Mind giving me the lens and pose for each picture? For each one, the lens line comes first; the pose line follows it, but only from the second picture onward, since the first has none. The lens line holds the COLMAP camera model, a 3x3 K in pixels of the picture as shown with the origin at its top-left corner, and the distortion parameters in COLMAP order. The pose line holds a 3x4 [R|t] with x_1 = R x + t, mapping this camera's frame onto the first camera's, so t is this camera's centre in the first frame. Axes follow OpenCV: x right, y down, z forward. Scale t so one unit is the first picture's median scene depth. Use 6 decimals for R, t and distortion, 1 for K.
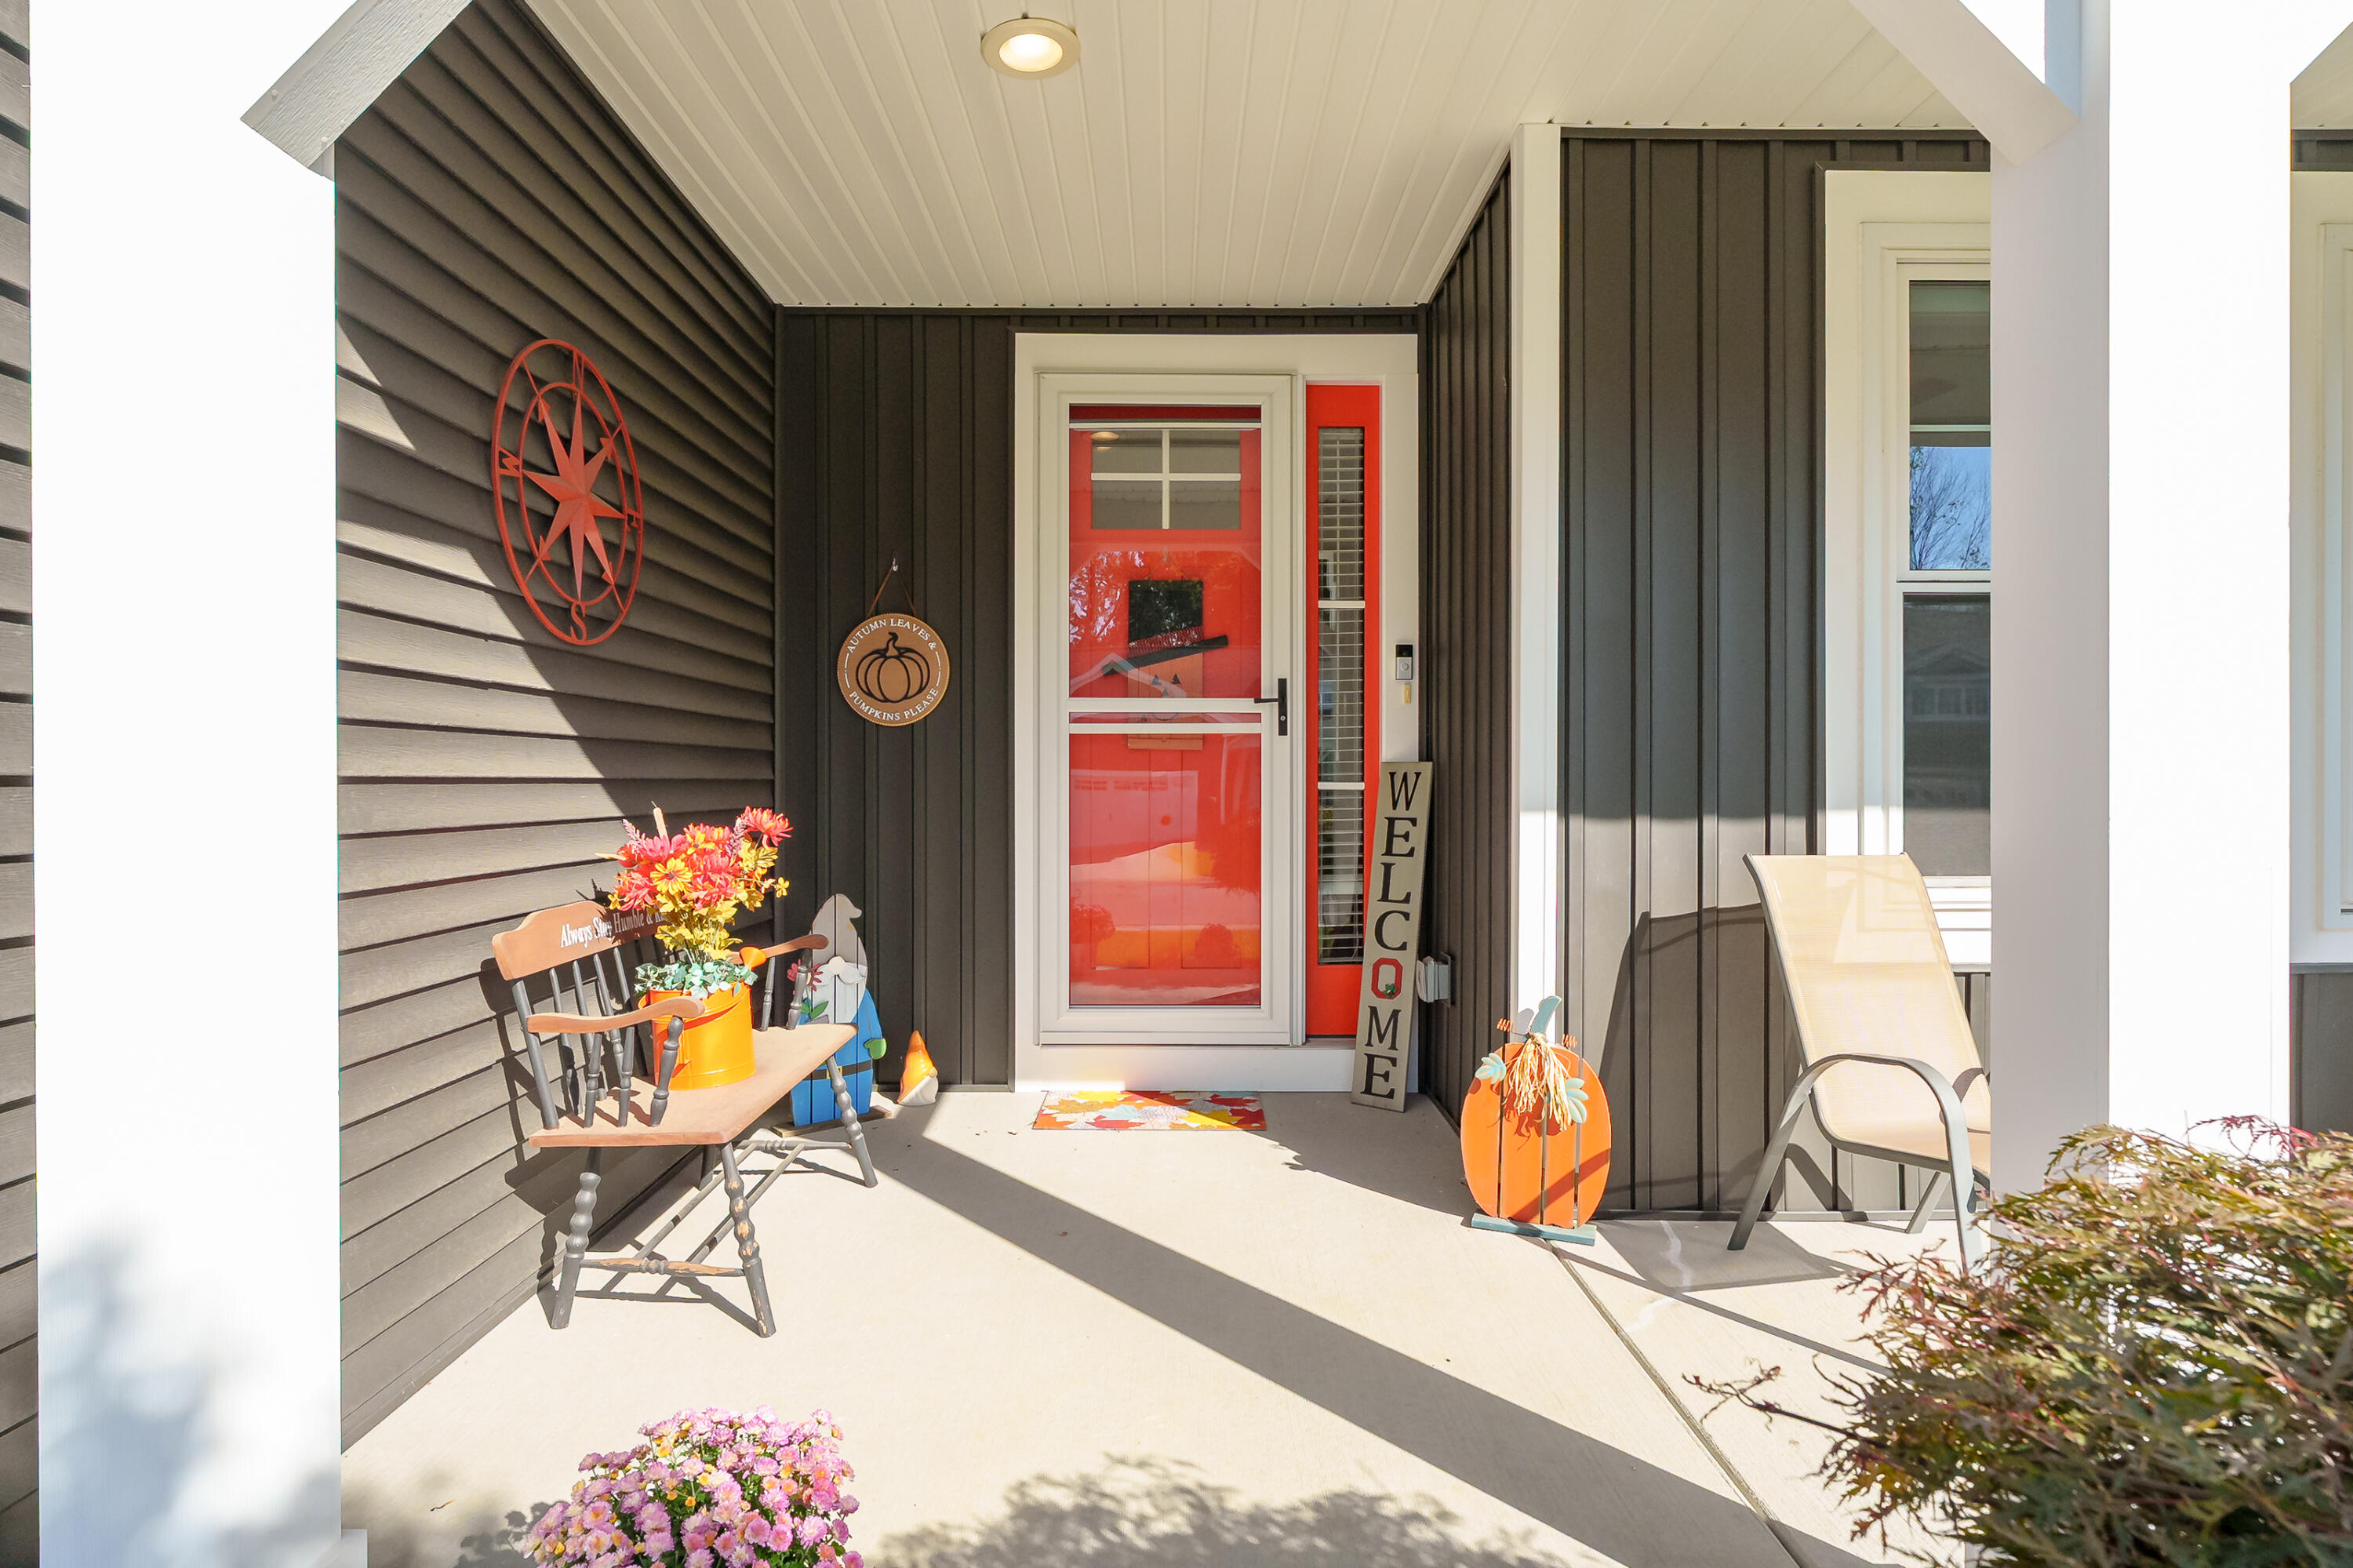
lens RADIAL K [[1250.6, 0, 1168.9], [0, 1250.6, 777.2], [0, 0, 1]] dist [-0.002748, 0.001246]
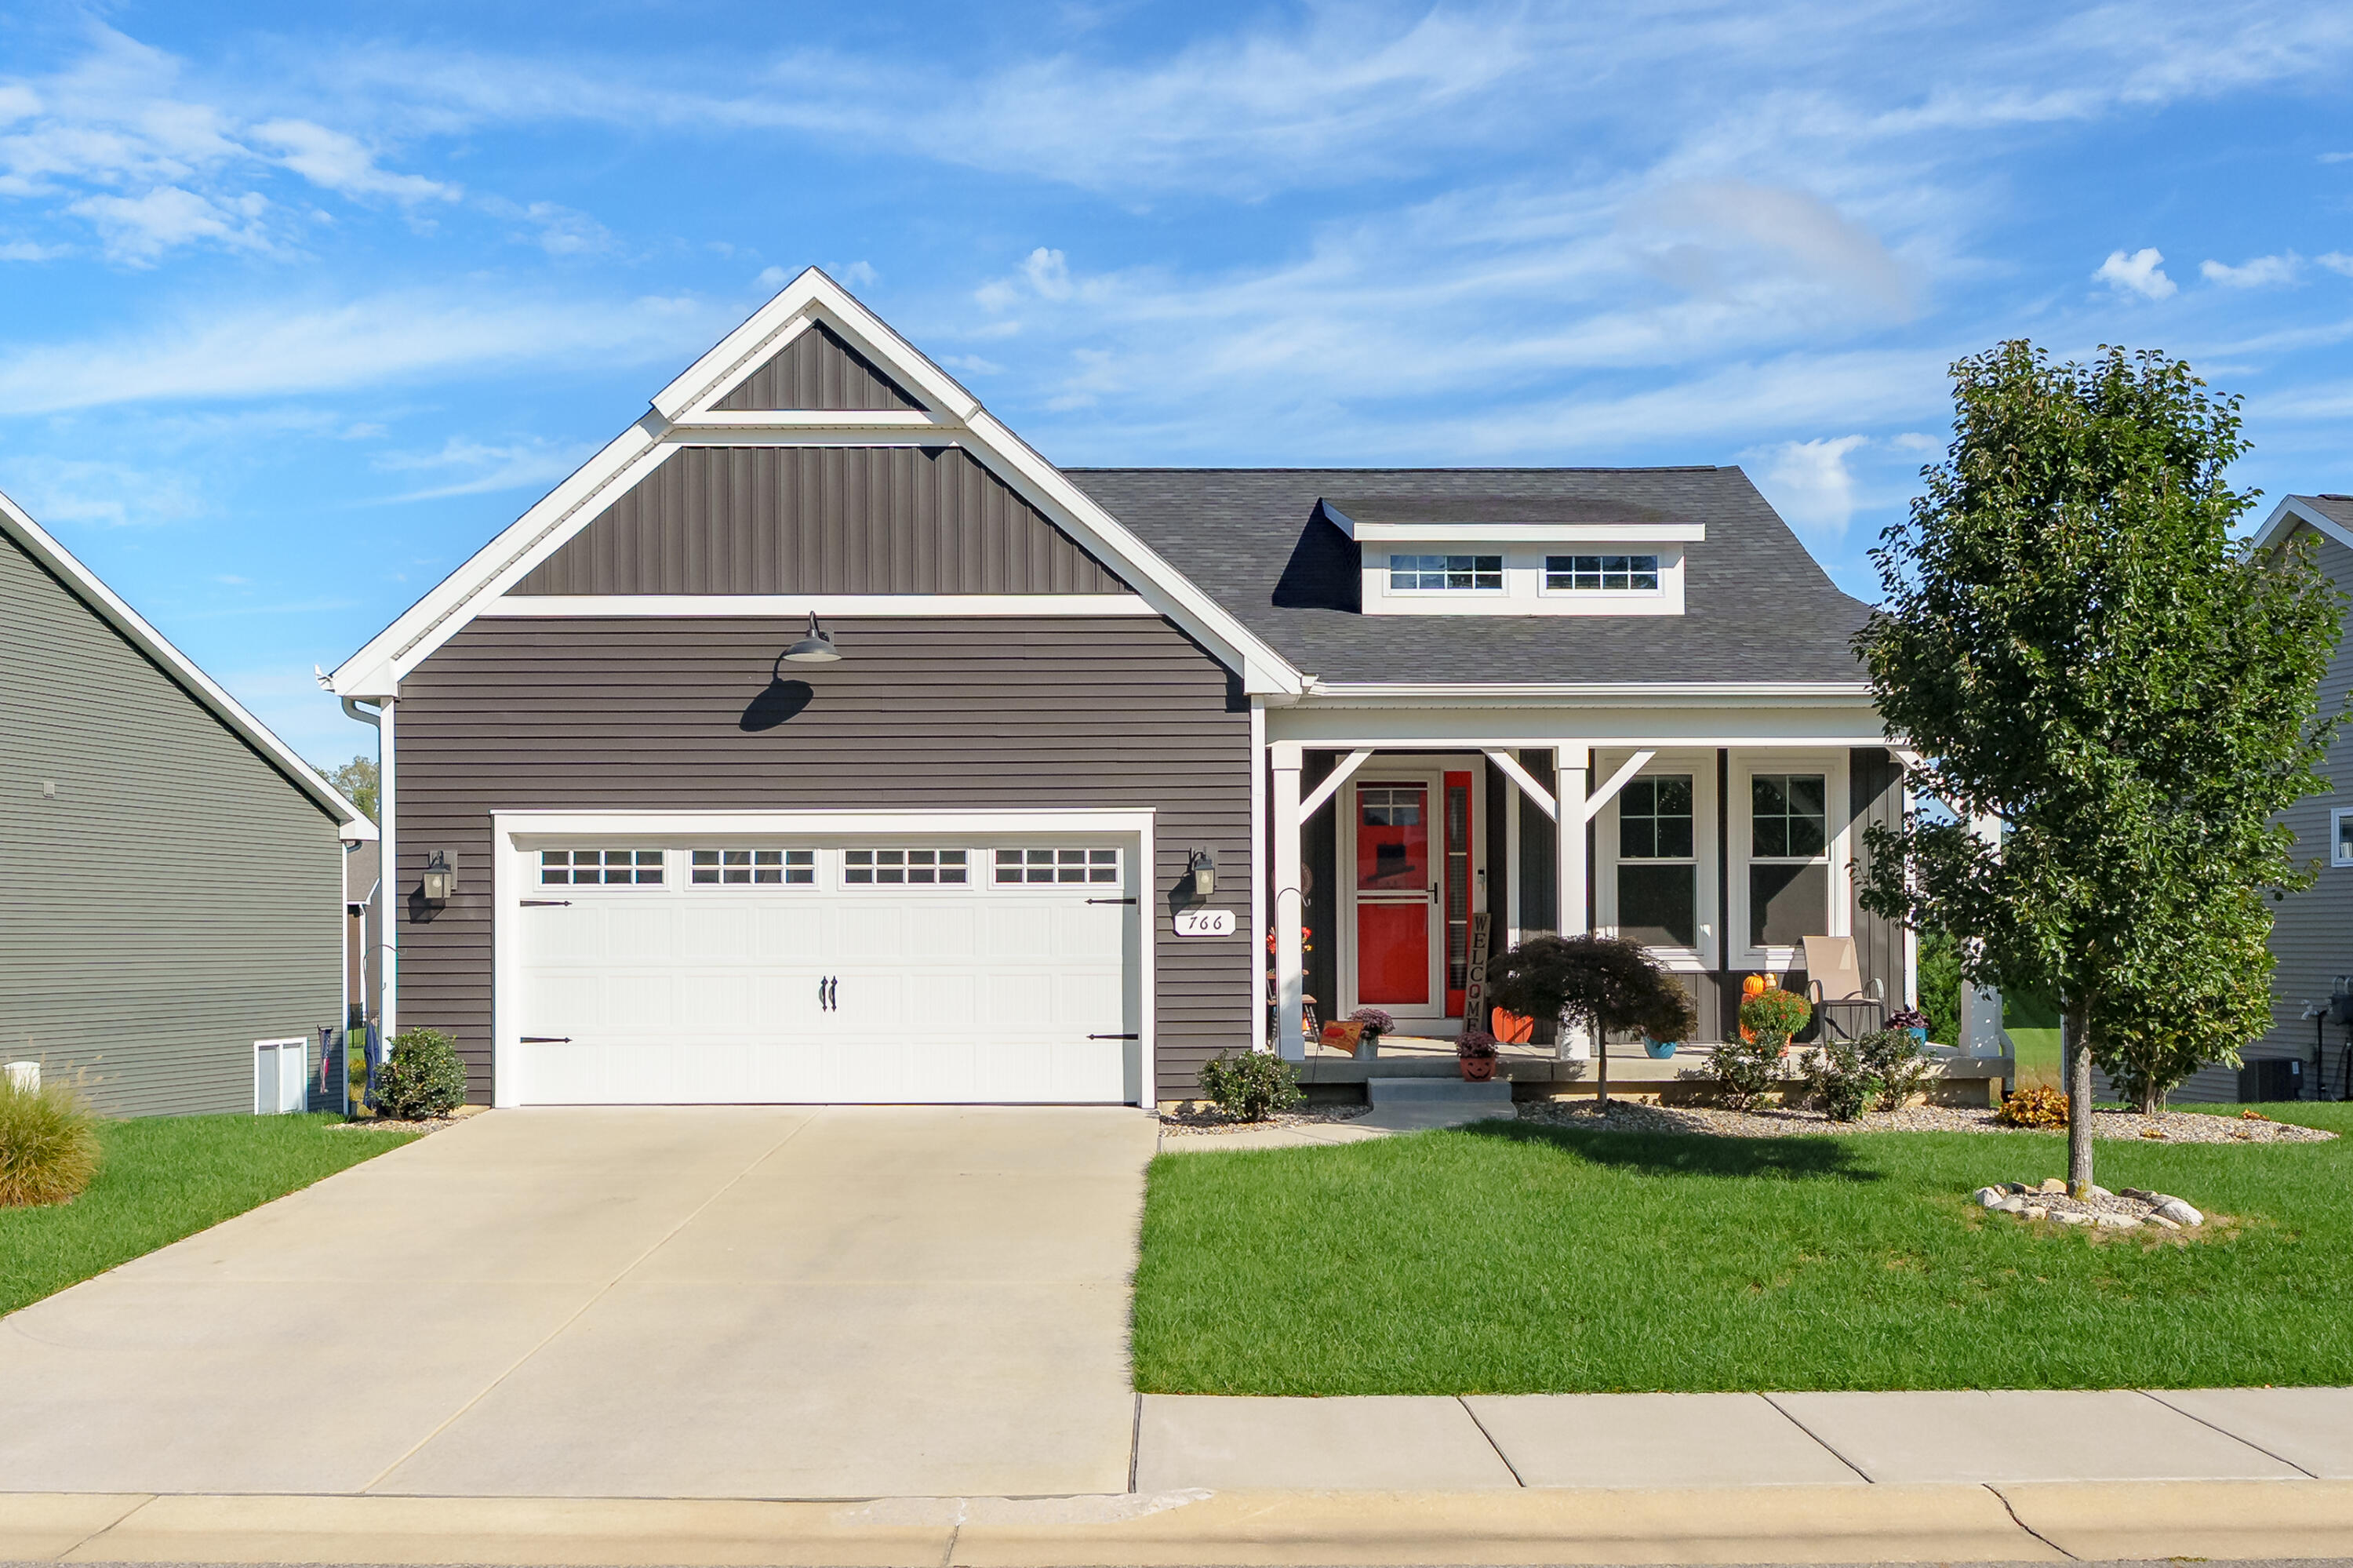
lens RADIAL K [[1999.5, 0, 1233.5], [0, 1999.5, 942.5], [0, 0, 1]] dist [-0.011224, 0.010648]
pose [[0.999688, -0.006796, 0.024035, -0.457010], [0.006573, 0.999935, 0.009369, 0.007684], [-0.024097, -0.009208, 0.999667, -3.351420]]
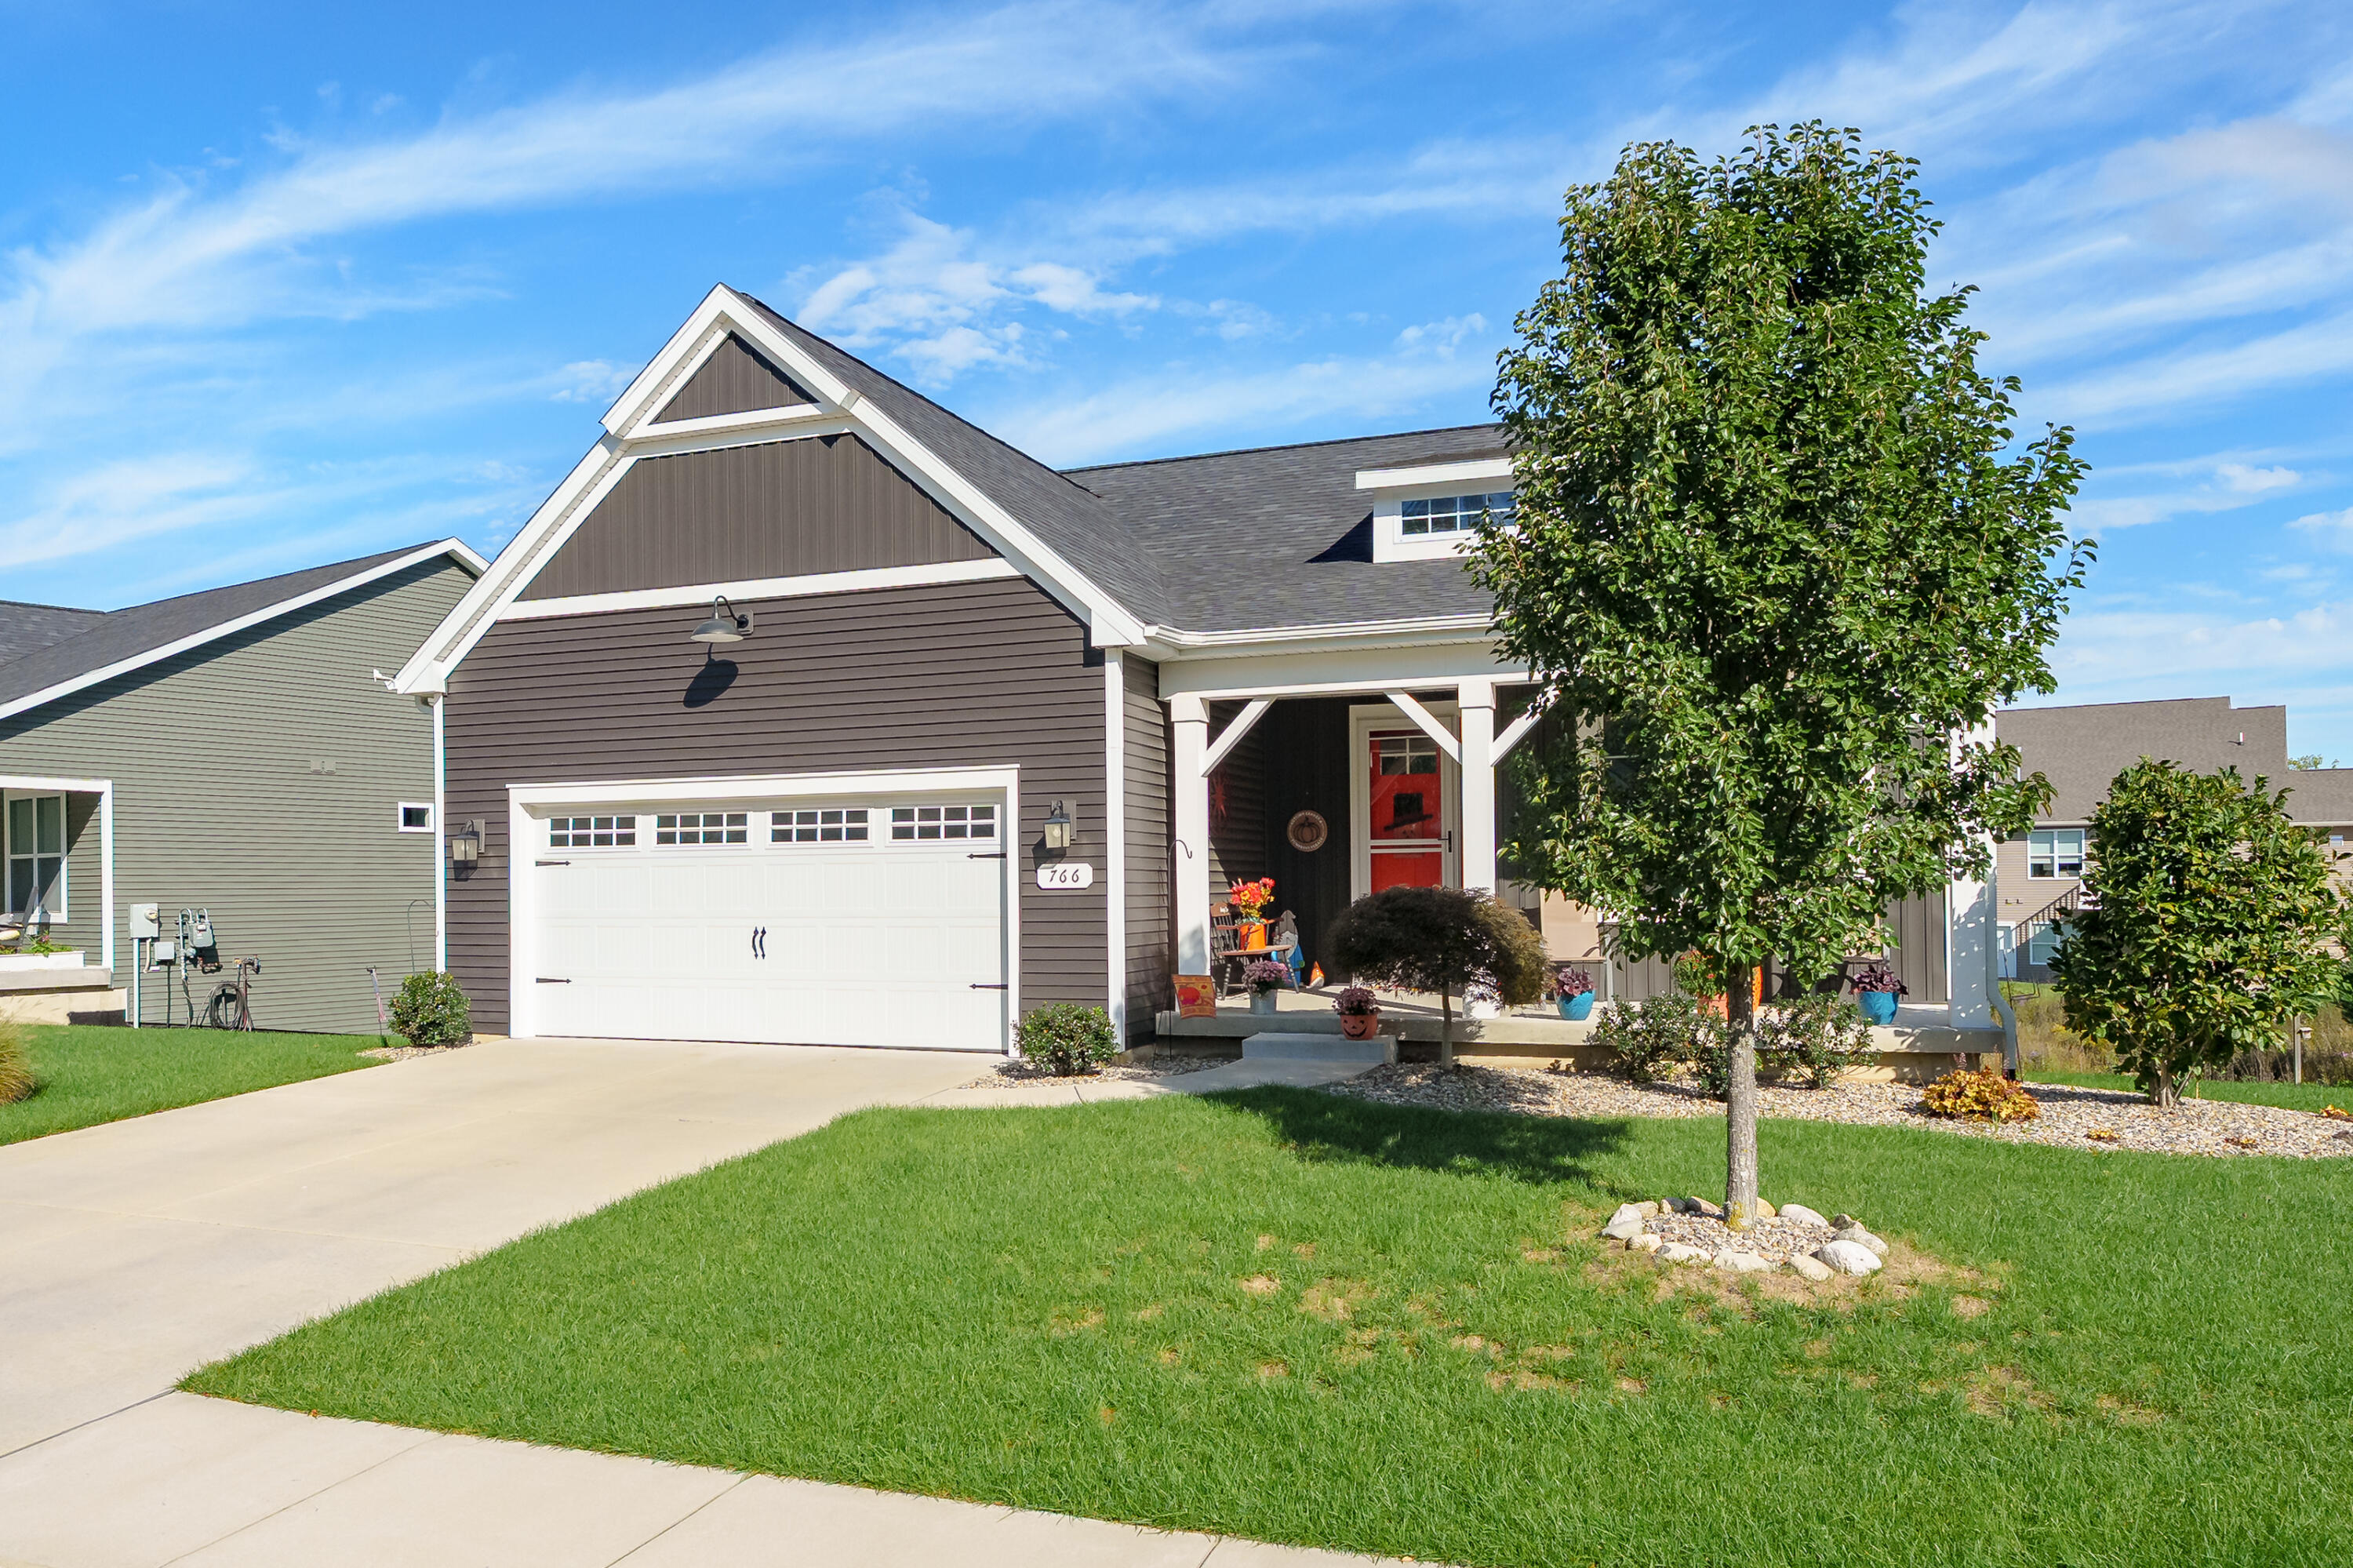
lens RADIAL K [[1672.8, 0, 1125.1], [0, 1672.8, 879.4], [0, 0, 1]] dist [-0.009199, 0.009067]
pose [[0.932137, -0.013092, -0.361870, 0.739533], [0.014690, 0.999891, 0.001666, 0.008769], [0.361809, -0.006869, 0.932227, -2.586638]]
